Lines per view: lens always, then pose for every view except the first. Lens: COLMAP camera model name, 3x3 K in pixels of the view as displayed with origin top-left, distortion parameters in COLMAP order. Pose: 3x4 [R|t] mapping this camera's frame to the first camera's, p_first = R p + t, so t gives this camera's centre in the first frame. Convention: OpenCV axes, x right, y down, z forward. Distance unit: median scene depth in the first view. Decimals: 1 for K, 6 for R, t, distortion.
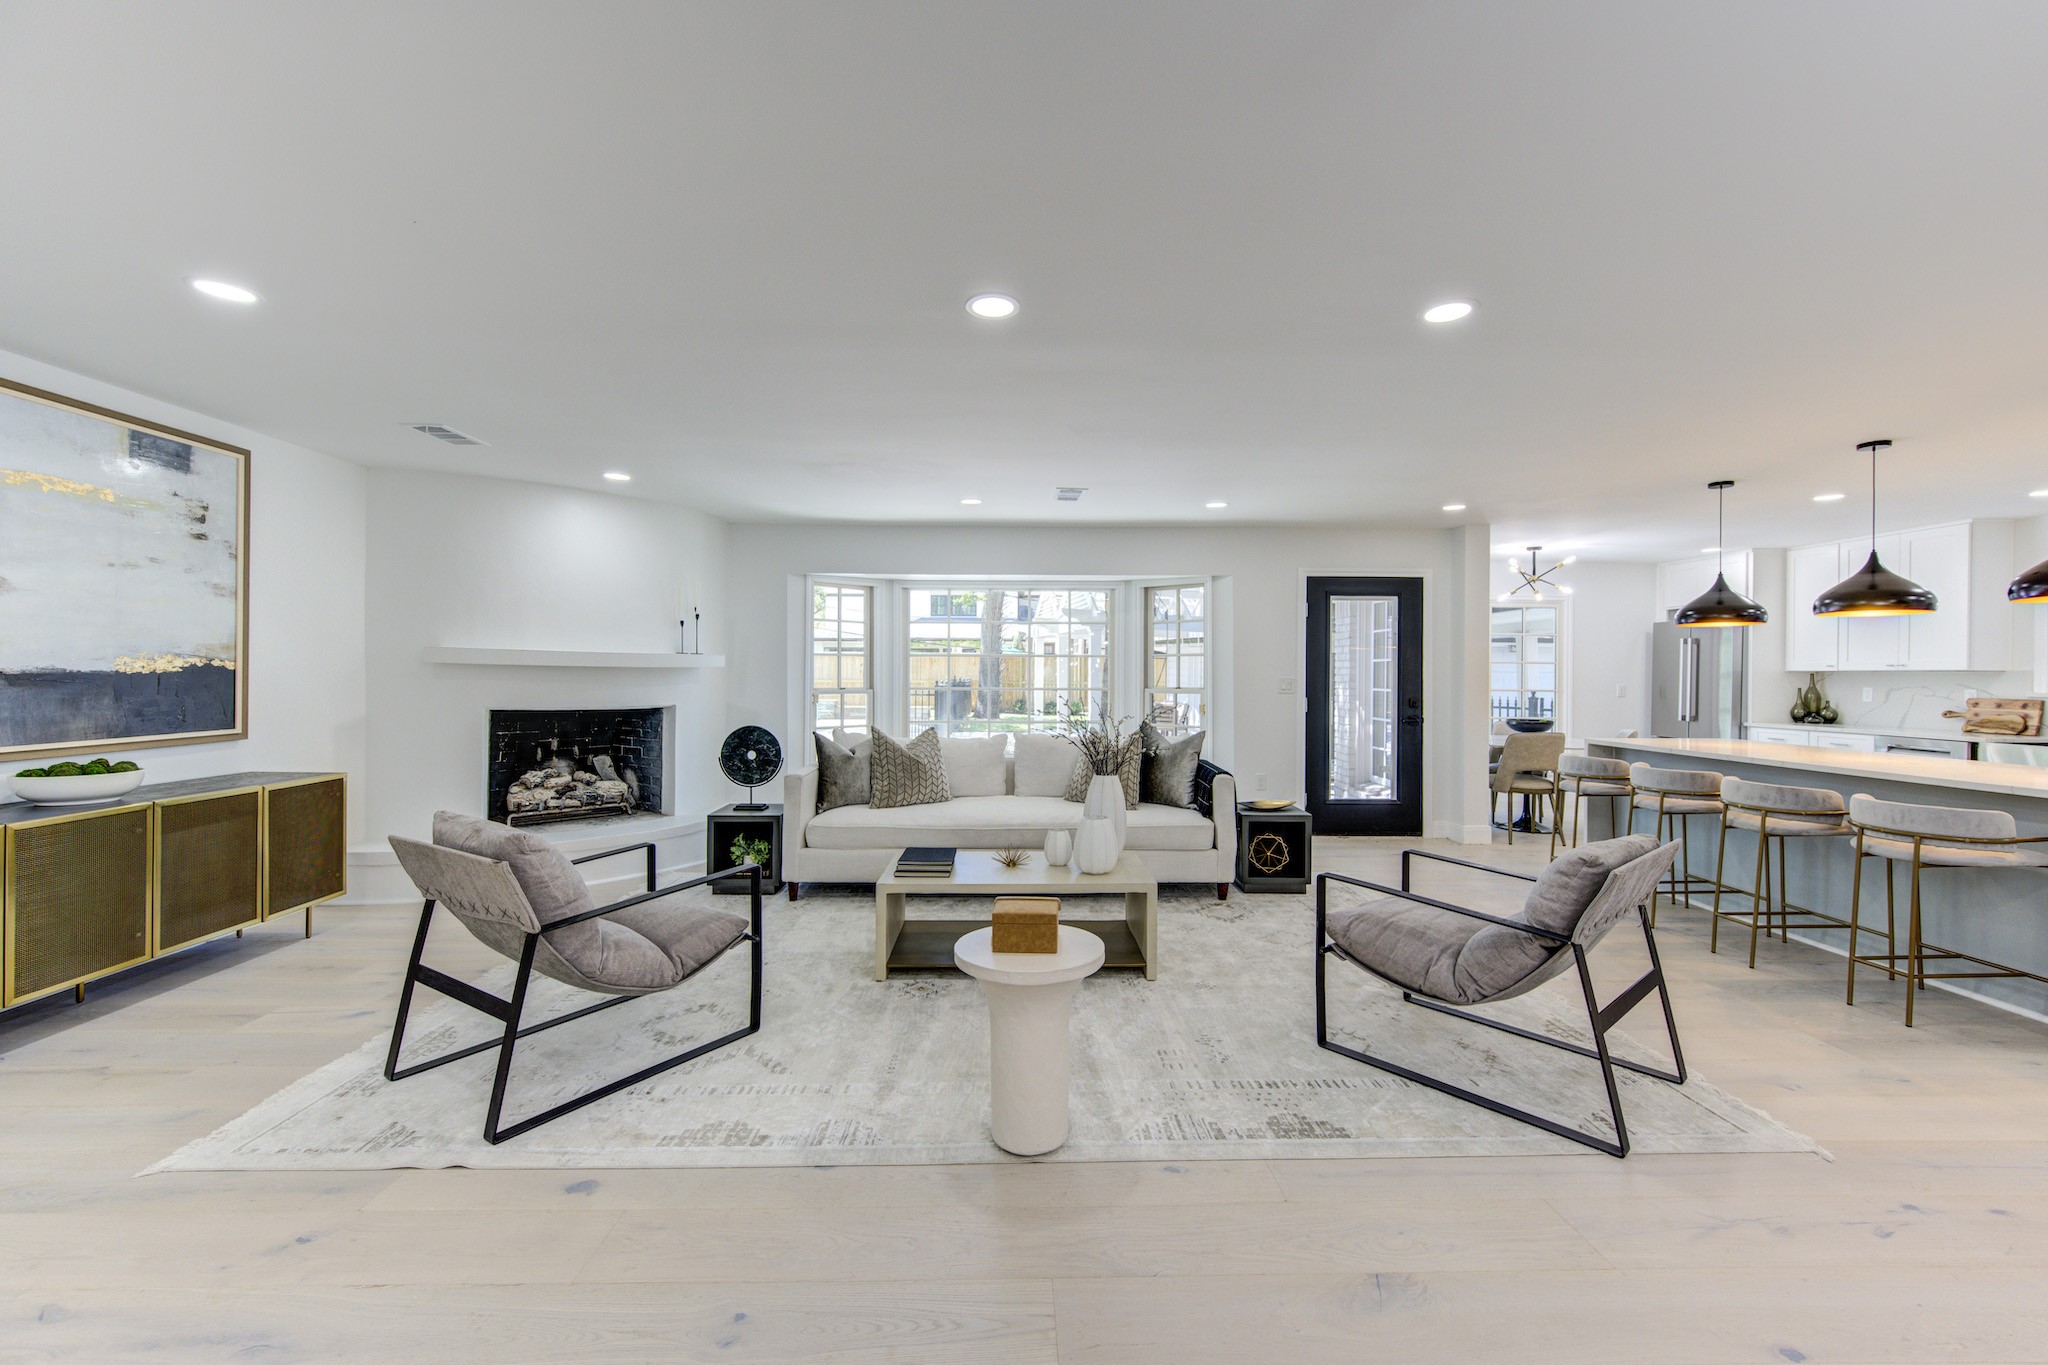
lens RADIAL K [[806.2, 0, 1021.9], [0, 806.2, 674.5], [0, 0, 1]] dist [0.000752, -0.000187]
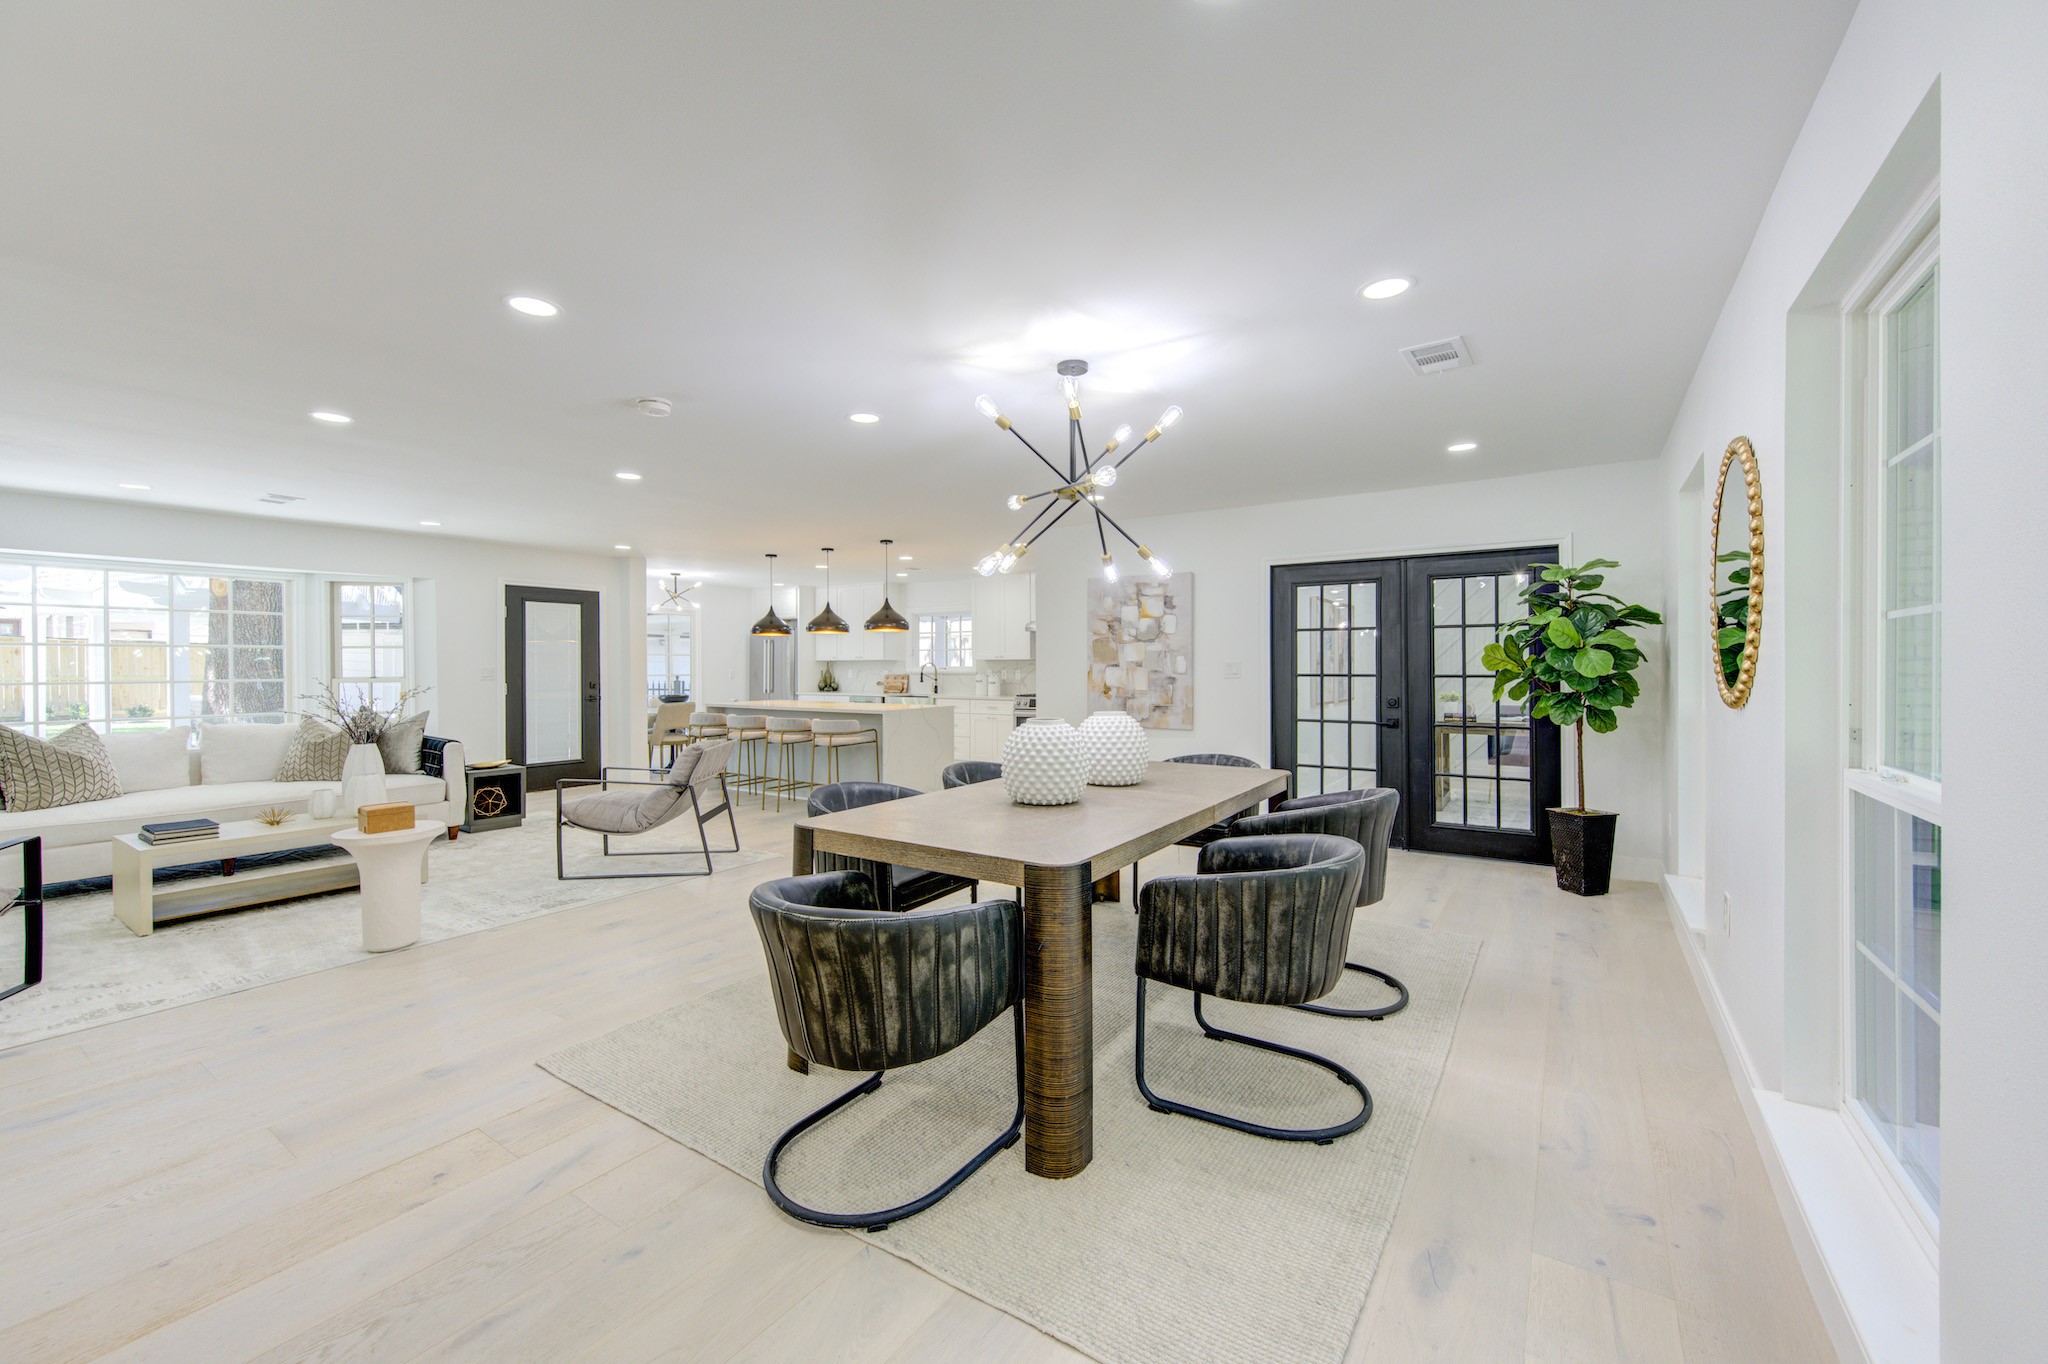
lens RADIAL K [[806.2, 0, 1021.9], [0, 806.2, 674.0], [0, 0, 1]] dist [0.000752, -0.000187]
pose [[0.568742, -0.015587, 0.822368, -0.254408], [0.005023, 0.999868, 0.015477, -0.000254], [-0.822501, -0.004671, 0.568745, -0.419053]]
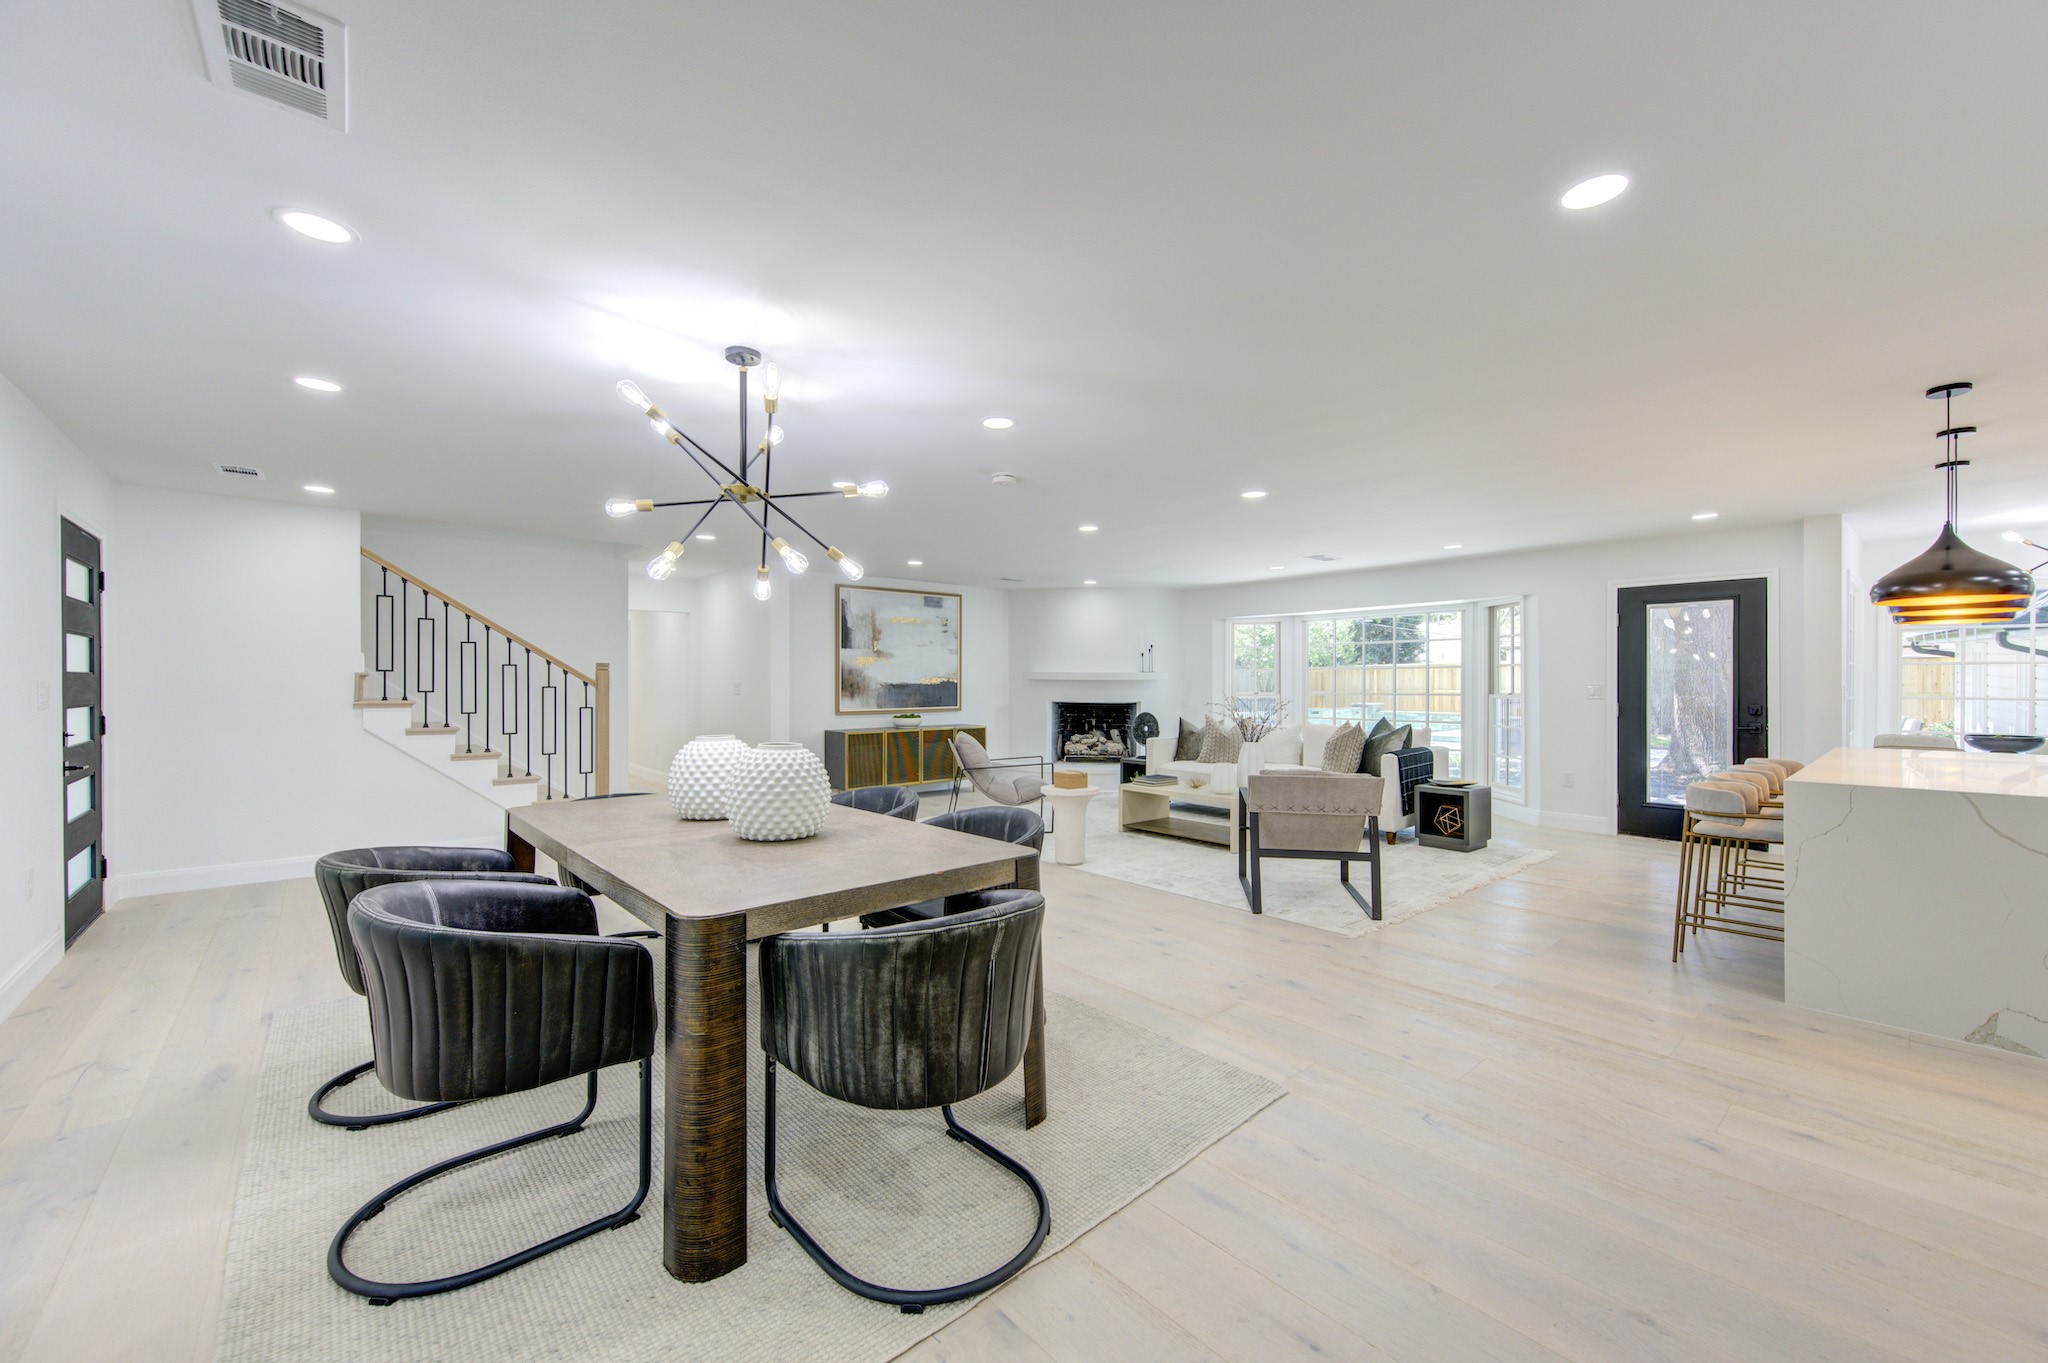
lens RADIAL K [[802.1, 0, 1042.3], [0, 802.1, 687.4], [0, 0, 1]] dist [-0.000800, -0.000118]
pose [[0.656164, -0.002794, -0.754613, 0.778464], [0.003918, 0.999992, -0.000295, 0.007131], [0.754608, -0.002764, 0.656170, -0.315461]]
